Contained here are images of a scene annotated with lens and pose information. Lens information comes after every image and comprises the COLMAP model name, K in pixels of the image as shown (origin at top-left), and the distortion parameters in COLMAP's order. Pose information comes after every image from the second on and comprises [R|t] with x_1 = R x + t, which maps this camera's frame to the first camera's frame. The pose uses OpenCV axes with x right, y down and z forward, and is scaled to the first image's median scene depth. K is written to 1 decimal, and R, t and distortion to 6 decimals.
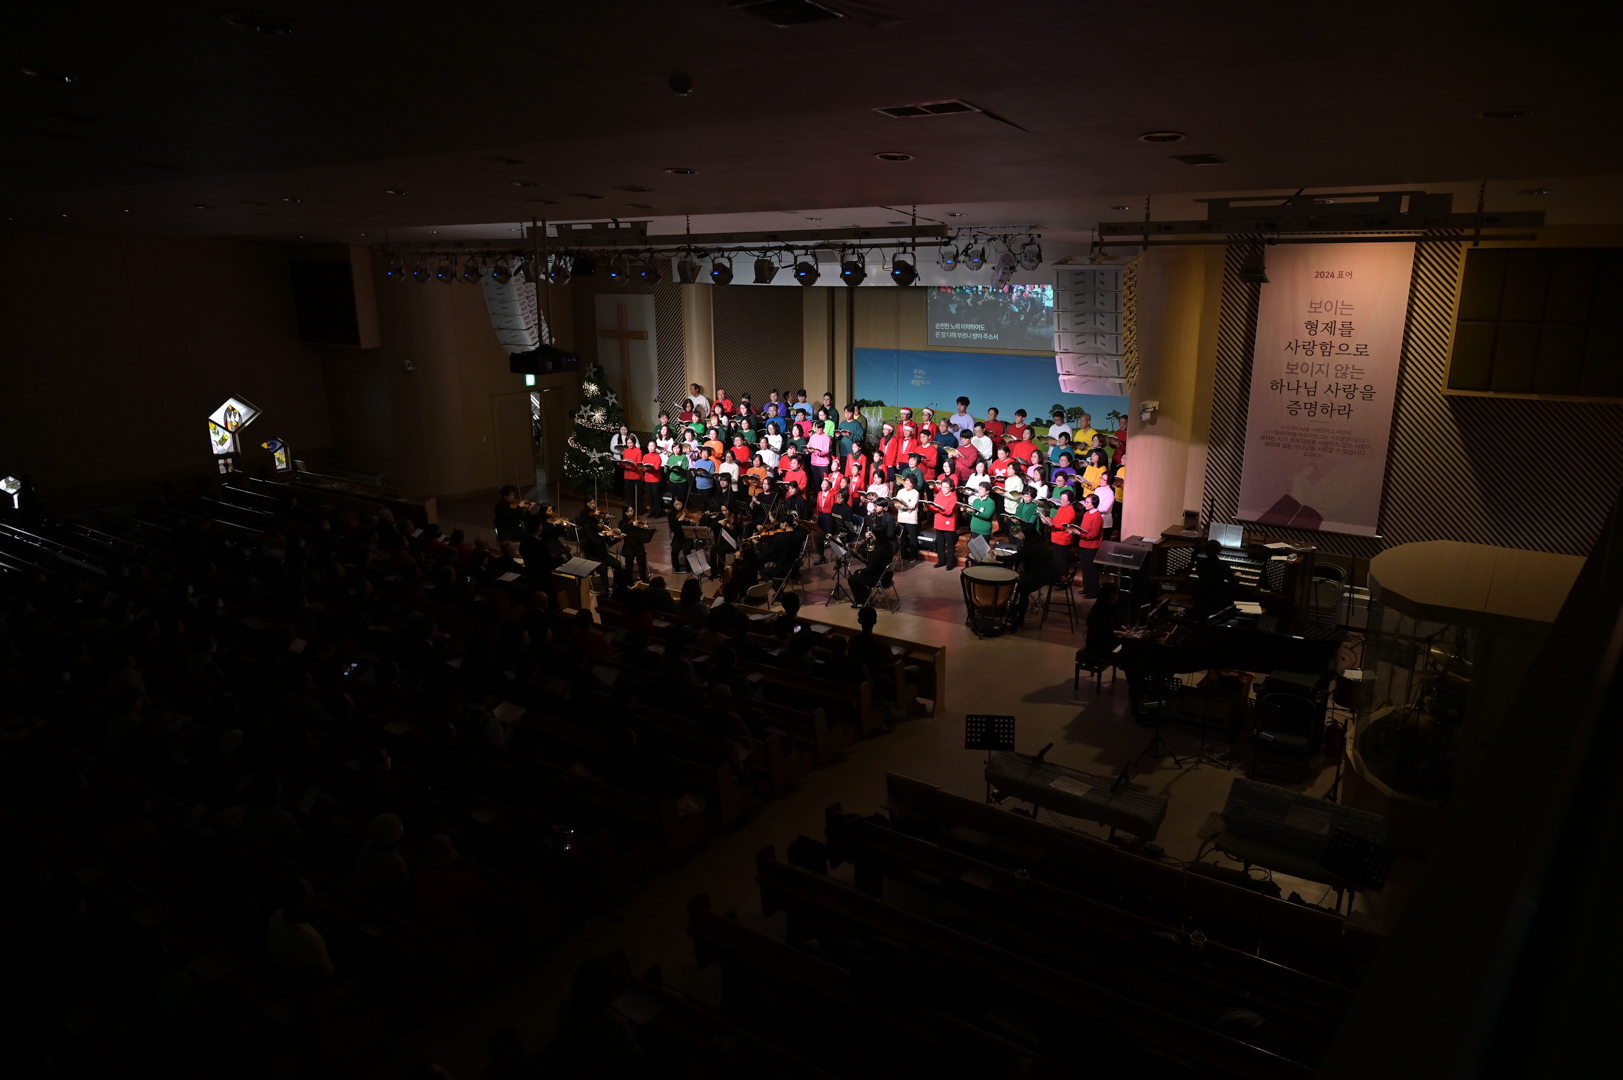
lens RADIAL K [[1075.9, 0, 804.4], [0, 1075.9, 539.3], [0, 0, 1]] dist [-0.003820, -0.002201]
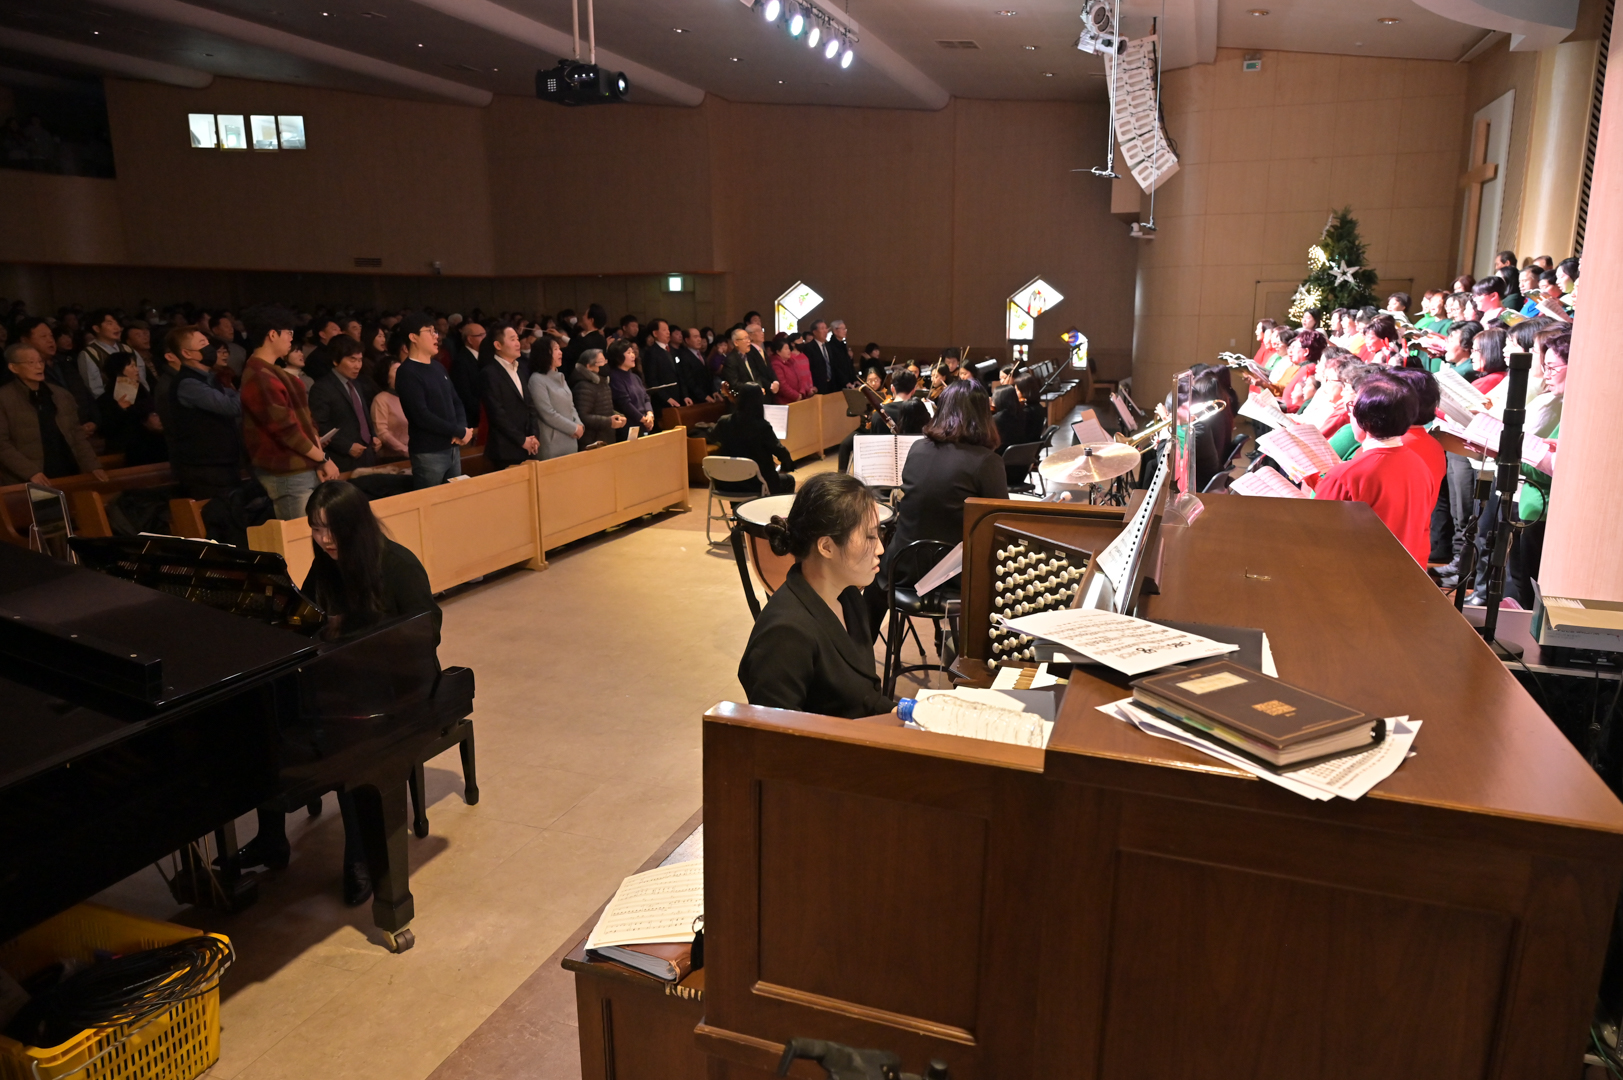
lens RADIAL K [[1075.9, 0, 816.2], [0, 1075.9, 535.8], [0, 0, 1]] dist [-0.003820, -0.002201]
pose [[0.264361, 0.208939, -0.941519, 0.515456], [-0.242501, 0.959285, 0.144792, -0.012824], [0.933438, 0.190042, 0.304266, 0.910501]]
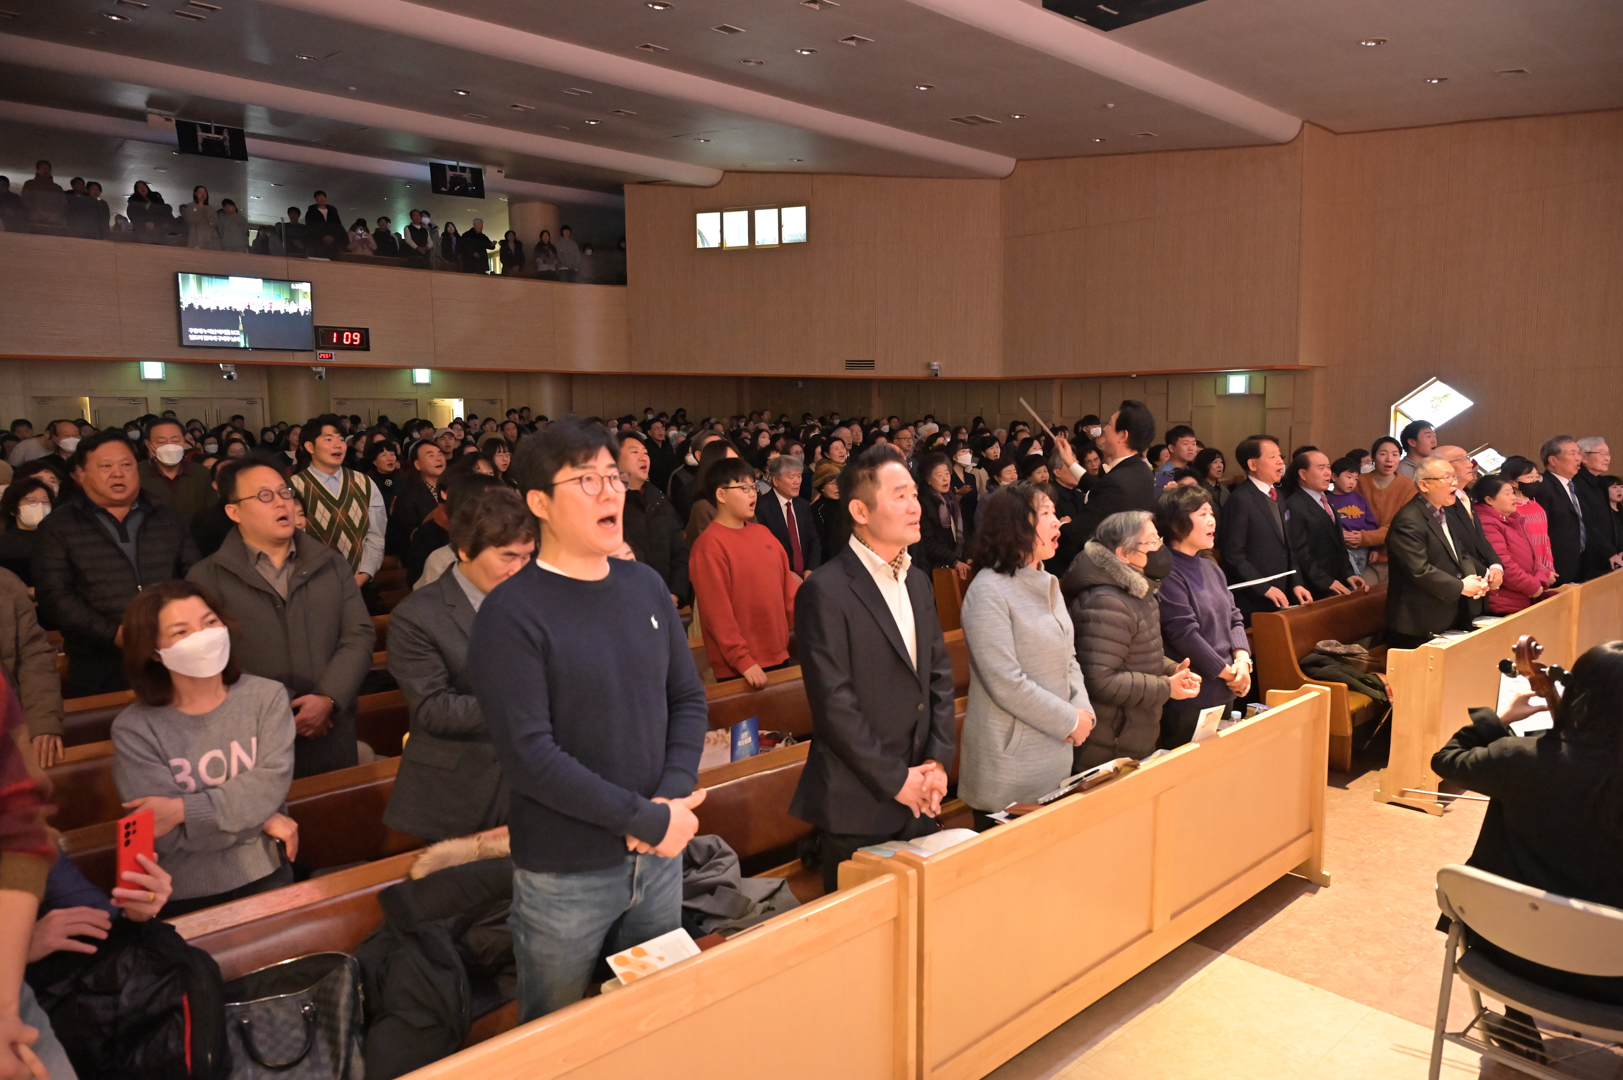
lens RADIAL K [[1075.9, 0, 797.5], [0, 1075.9, 528.1], [0, 0, 1]] dist [-0.003820, -0.002201]
pose [[-0.217602, 0.109247, -0.969904, 0.141868], [-0.239879, 0.957252, 0.161640, -0.013410], [0.946101, 0.267833, -0.182094, 0.930772]]
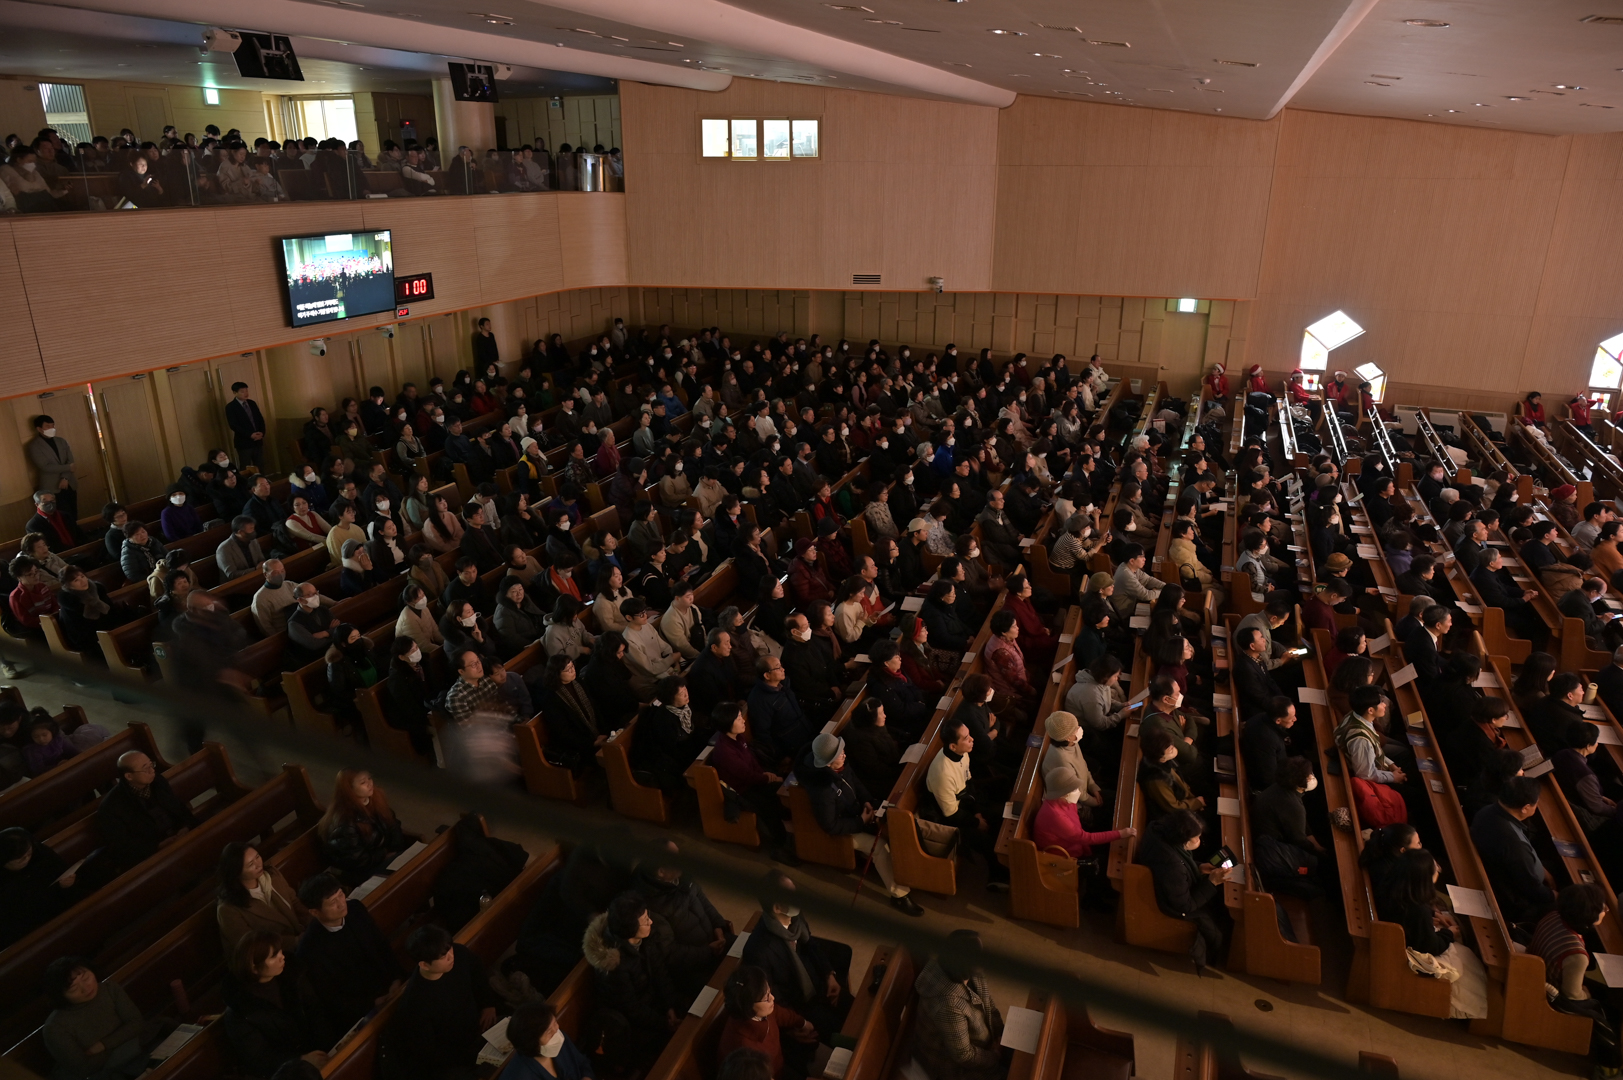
lens RADIAL K [[1075.9, 0, 804.3], [0, 1075.9, 541.8], [0, 0, 1]] dist [-0.003820, -0.002201]
pose [[0.250346, 0.337303, -0.907499, 0.205058], [-0.254316, 0.927341, 0.274521, -0.059126], [0.934157, 0.162066, 0.317938, 0.213549]]
